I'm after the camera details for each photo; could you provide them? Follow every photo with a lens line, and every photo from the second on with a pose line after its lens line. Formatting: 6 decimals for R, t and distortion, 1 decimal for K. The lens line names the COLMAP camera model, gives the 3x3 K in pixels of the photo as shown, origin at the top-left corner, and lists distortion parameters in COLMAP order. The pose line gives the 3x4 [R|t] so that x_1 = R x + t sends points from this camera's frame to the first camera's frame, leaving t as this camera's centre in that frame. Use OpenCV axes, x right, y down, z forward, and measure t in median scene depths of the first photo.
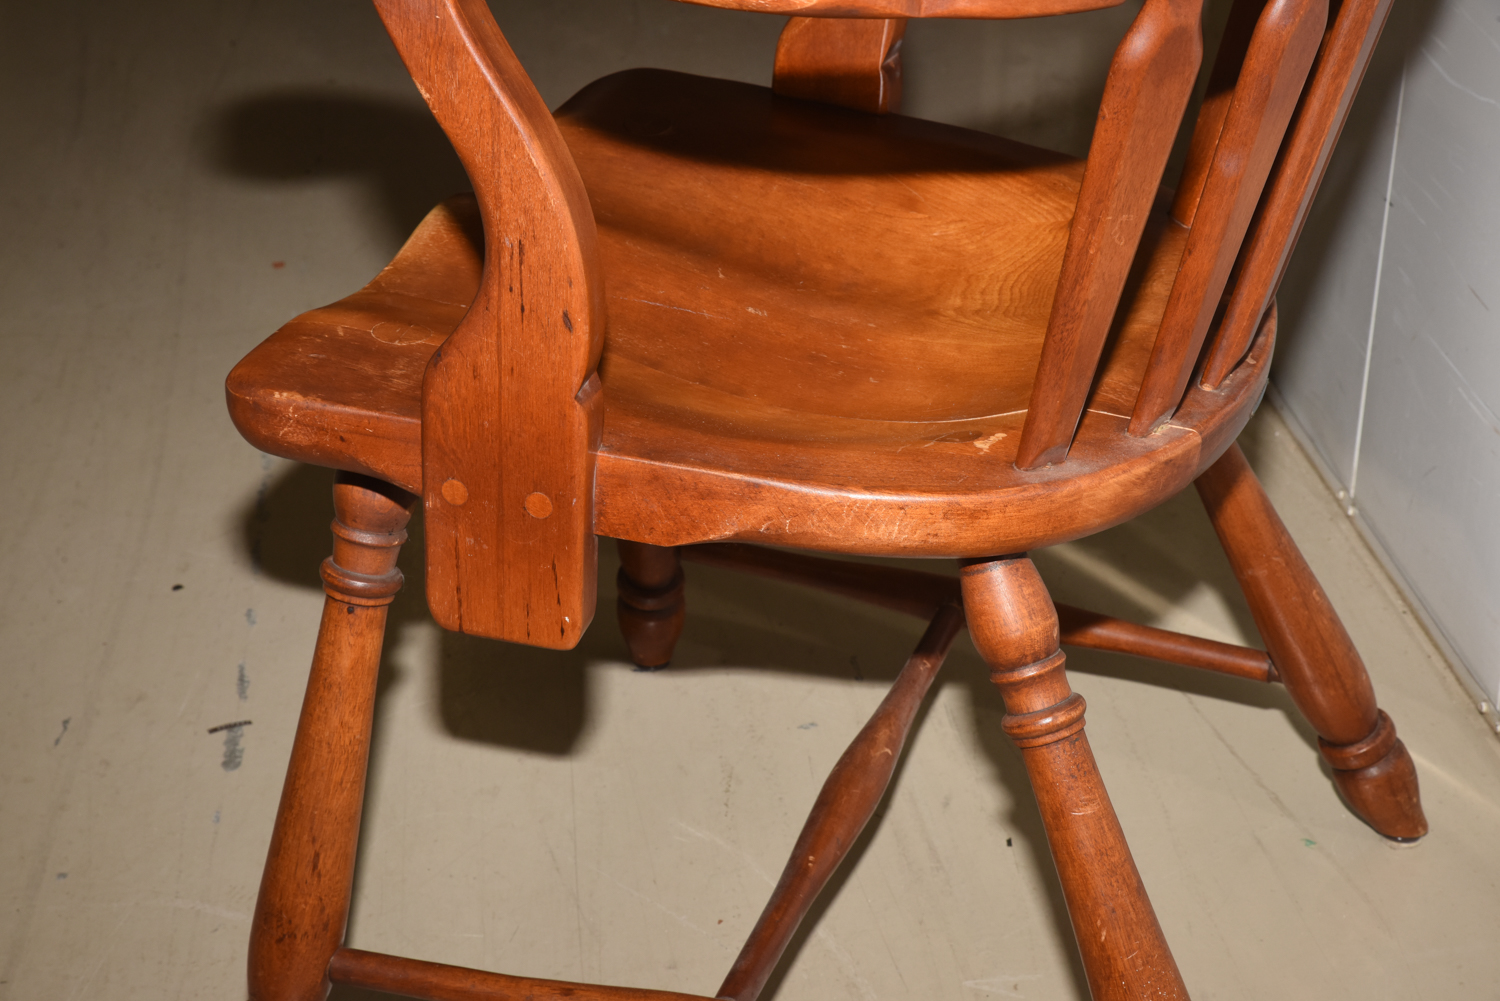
lens RADIAL K [[2640.0, 0, 743.1], [0, 2640.0, 498.9], [0, 0, 1]] dist [0.117282, 0.313470]
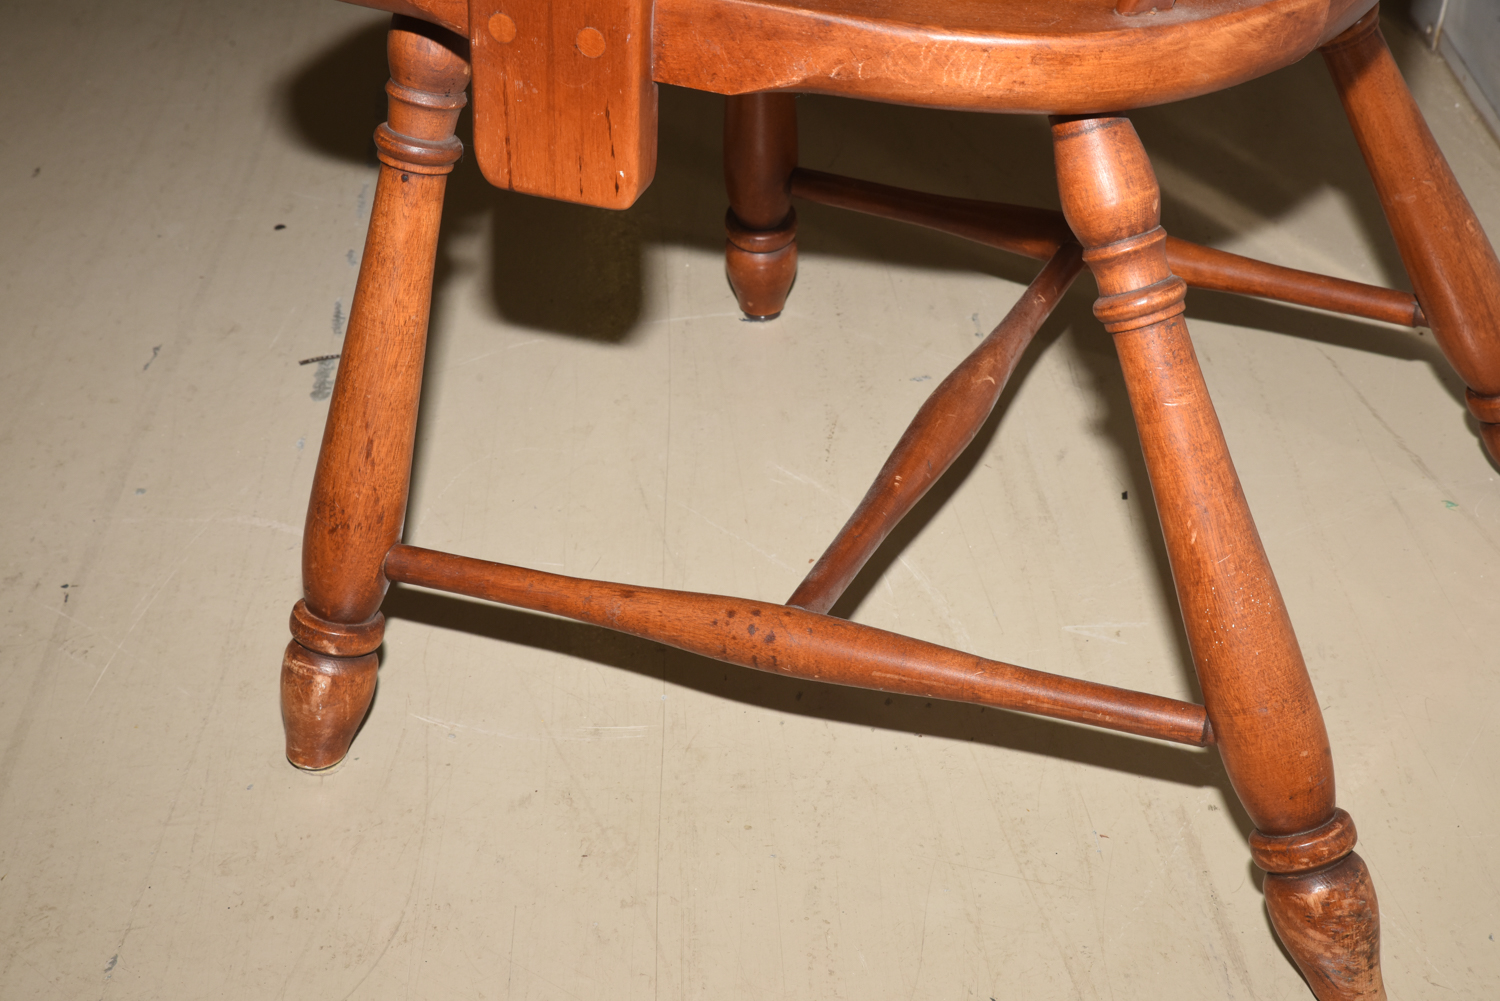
lens RADIAL K [[2640.0, 0, 743.1], [0, 2640.0, 498.9], [0, 0, 1]] dist [0.117282, 0.313470]
pose [[0.996522, 0.033913, -0.076113, 0.046347], [-0.028434, 0.997003, 0.071950, 0.084185], [0.078325, -0.069536, 0.994500, 0.067413]]
